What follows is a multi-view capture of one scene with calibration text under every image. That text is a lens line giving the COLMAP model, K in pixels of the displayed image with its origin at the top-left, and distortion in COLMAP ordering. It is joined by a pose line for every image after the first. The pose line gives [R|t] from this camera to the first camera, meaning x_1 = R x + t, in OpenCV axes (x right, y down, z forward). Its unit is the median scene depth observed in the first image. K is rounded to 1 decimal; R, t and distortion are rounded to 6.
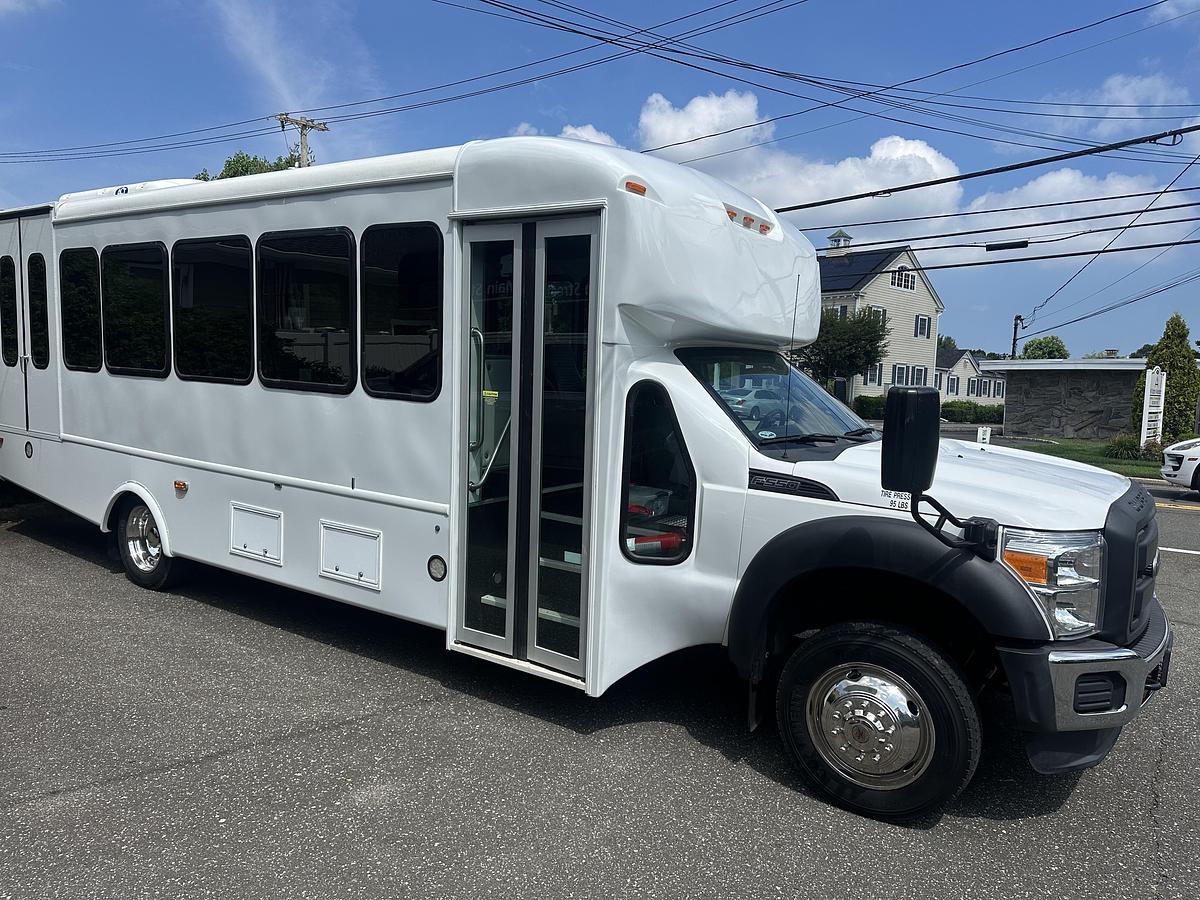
lens RADIAL K [[828.0, 0, 599.6], [0, 828.0, 449.6], [0, 0, 1]] dist [0.043424, -0.048851]
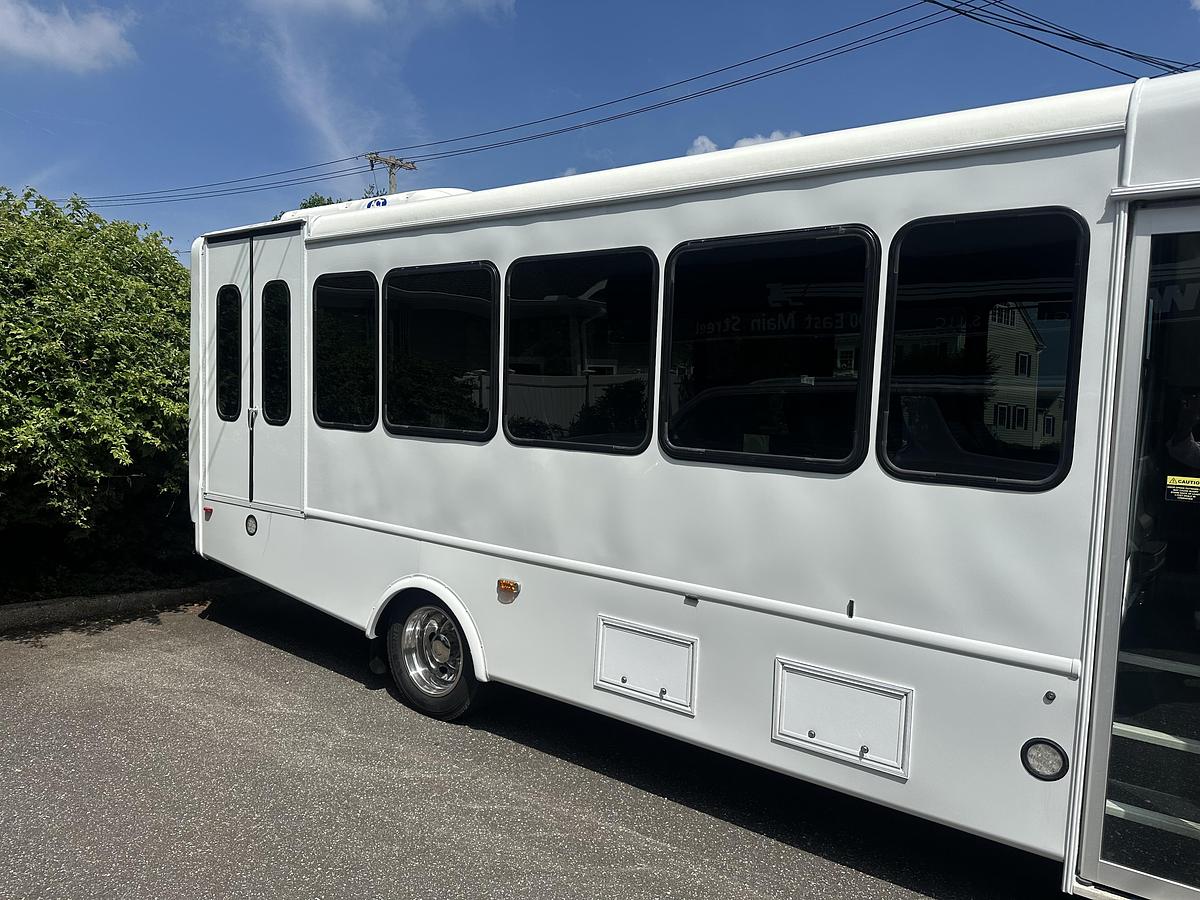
lens RADIAL K [[828.0, 0, 598.2], [0, 828.0, 456.4], [0, 0, 1]] dist [0.043424, -0.048851]
pose [[0.998760, 0.002286, -0.049732, -0.337192], [-0.004190, 0.999261, -0.038216, -0.039447], [0.049608, 0.038377, 0.998031, 0.234671]]
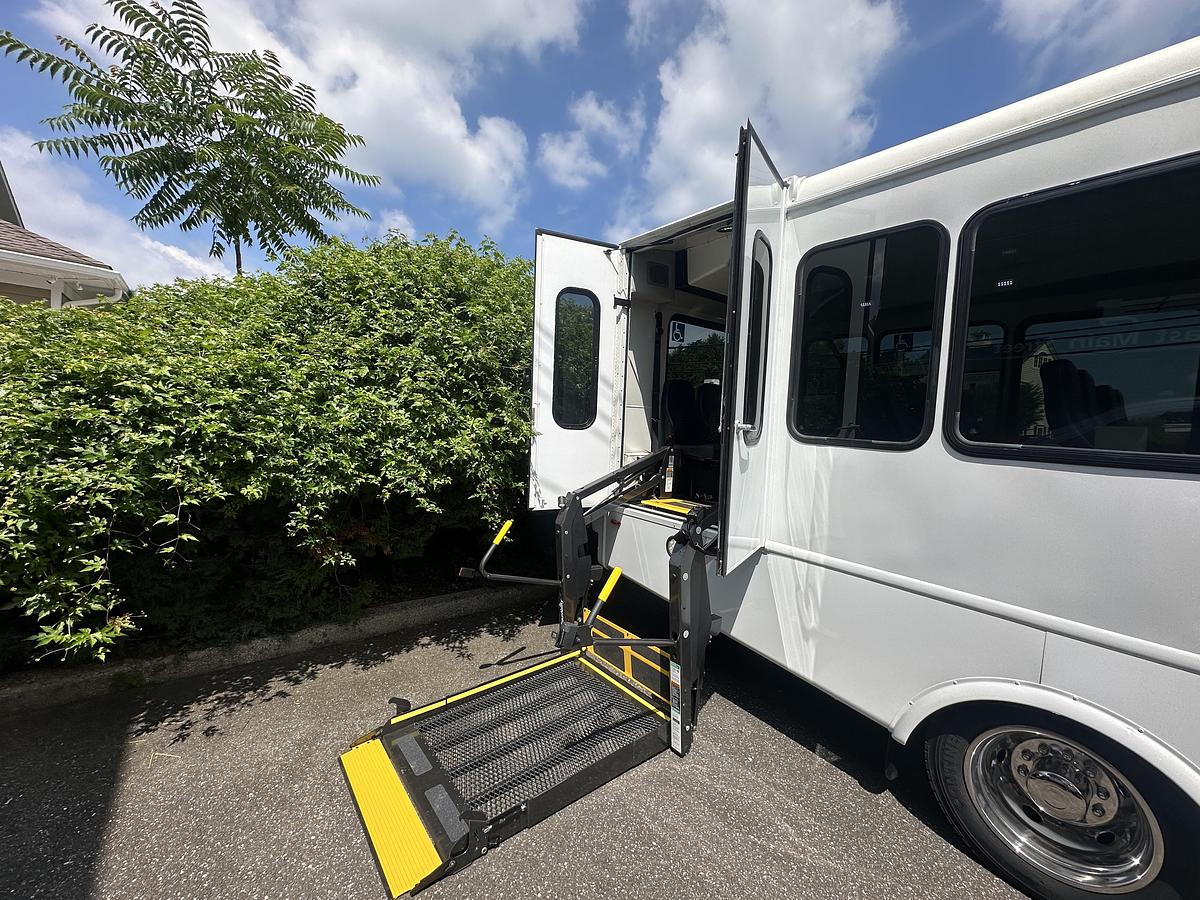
lens RADIAL K [[474.4, 0, 594.5], [0, 474.4, 455.8], [0, 0, 1]] dist [-0.002655, 0.000394]
pose [[0.958170, 0.028494, -0.284779, -0.683664], [-0.038075, 0.998878, -0.028165, -0.070369], [0.283657, 0.037830, 0.958179, 0.624158]]
